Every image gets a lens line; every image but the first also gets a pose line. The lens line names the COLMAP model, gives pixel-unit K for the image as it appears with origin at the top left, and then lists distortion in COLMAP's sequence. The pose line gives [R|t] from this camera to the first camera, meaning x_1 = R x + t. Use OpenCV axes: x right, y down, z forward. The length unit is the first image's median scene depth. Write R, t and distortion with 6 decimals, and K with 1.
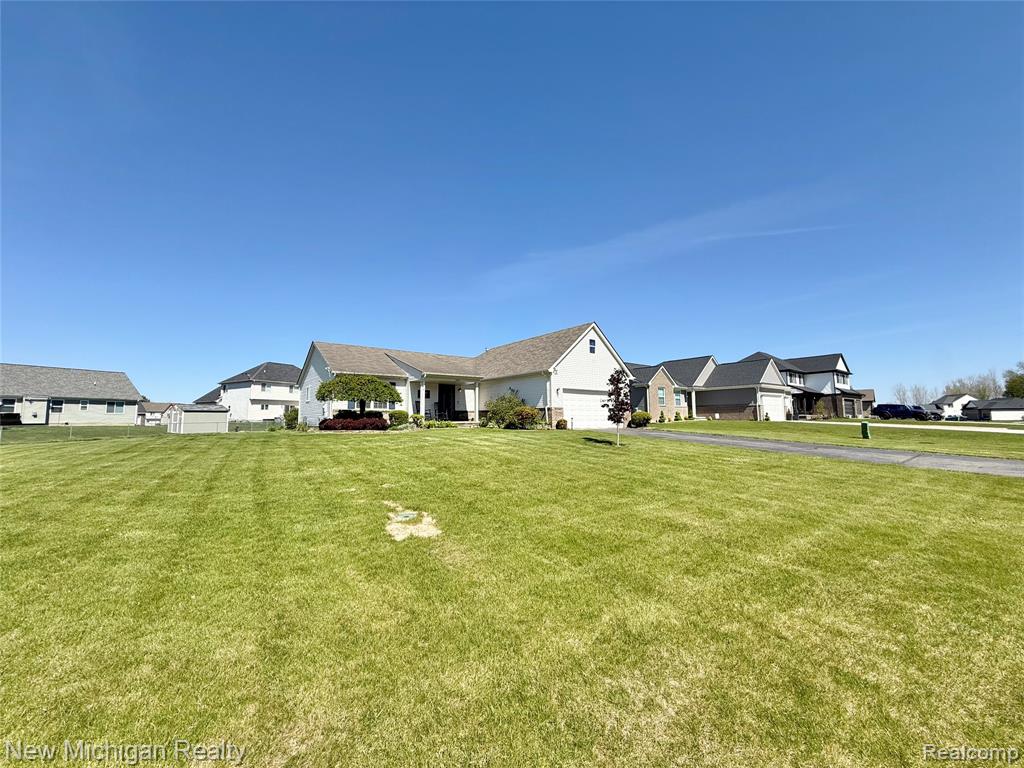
lens RADIAL K [[405.8, 0, 510.0], [0, 405.8, 382.9], [0, 0, 1]] dist [-0.000187, 0.000048]
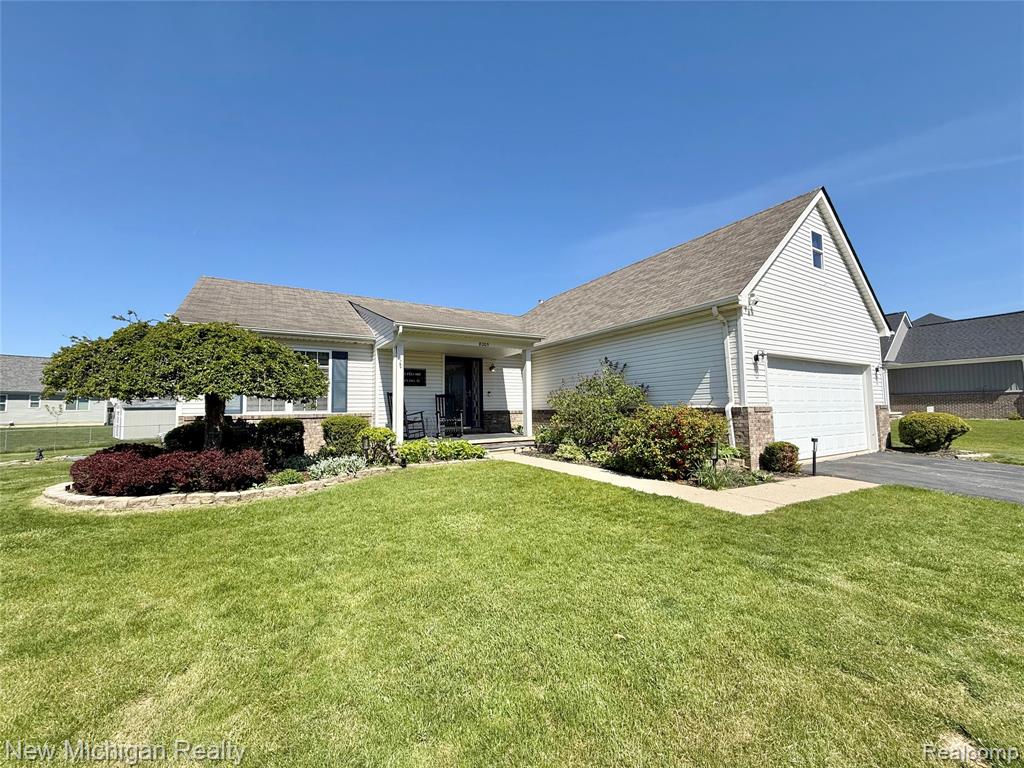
lens RADIAL K [[405.8, 0, 510.0], [0, 405.8, 382.9], [0, 0, 1]] dist [-0.000187, 0.000048]
pose [[0.993614, -0.013721, -0.111998, -0.052947], [0.016886, 0.999483, 0.027356, 0.023659], [0.111565, -0.029072, 0.993332, 0.565504]]
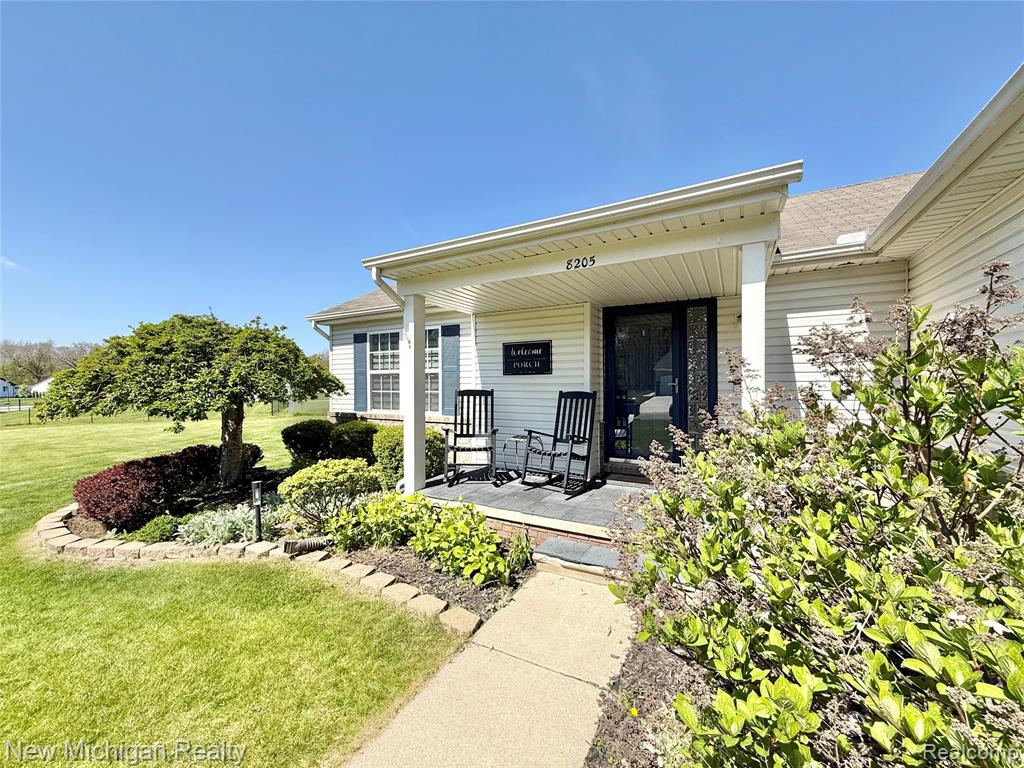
lens RADIAL K [[405.8, 0, 510.0], [0, 405.8, 382.9], [0, 0, 1]] dist [-0.000187, 0.000048]
pose [[0.398959, 0.005274, -0.916954, 0.004922], [0.084302, 0.995538, 0.042405, 0.031650], [0.913085, -0.094219, 0.396734, 0.903051]]
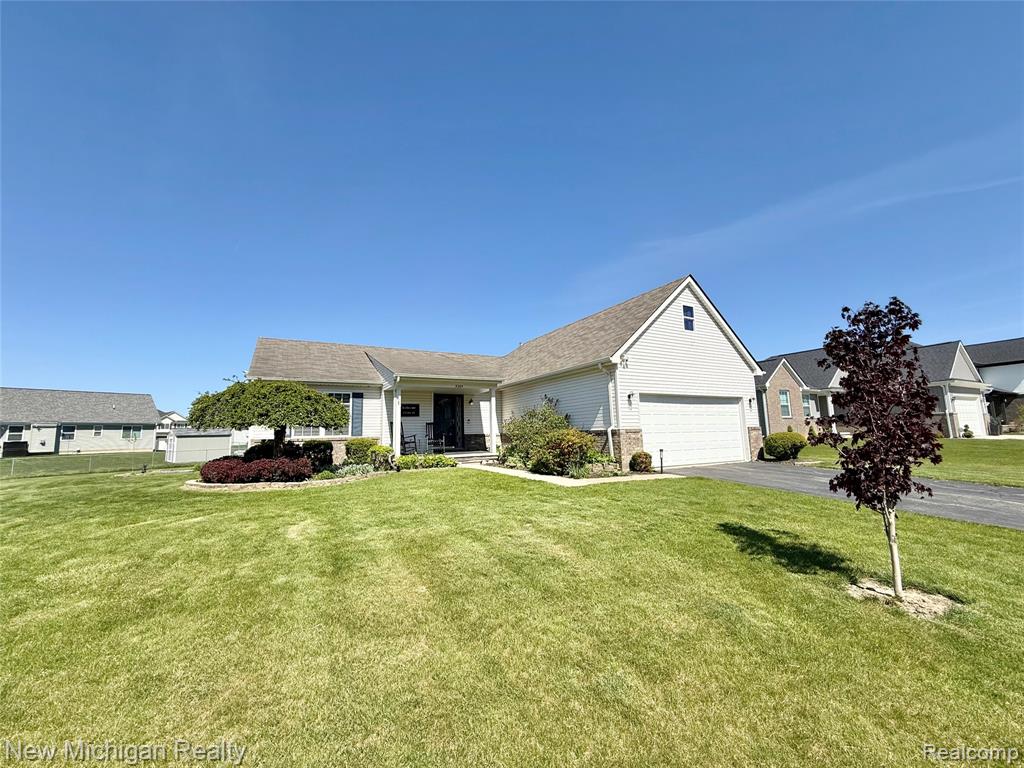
lens RADIAL K [[405.8, 0, 510.0], [0, 405.8, 382.9], [0, 0, 1]] dist [-0.000187, 0.000048]
pose [[0.988284, -0.035423, -0.148461, 0.037465], [0.030562, 0.998924, -0.034894, 0.012236], [0.149537, 0.029948, 0.988303, 0.404842]]
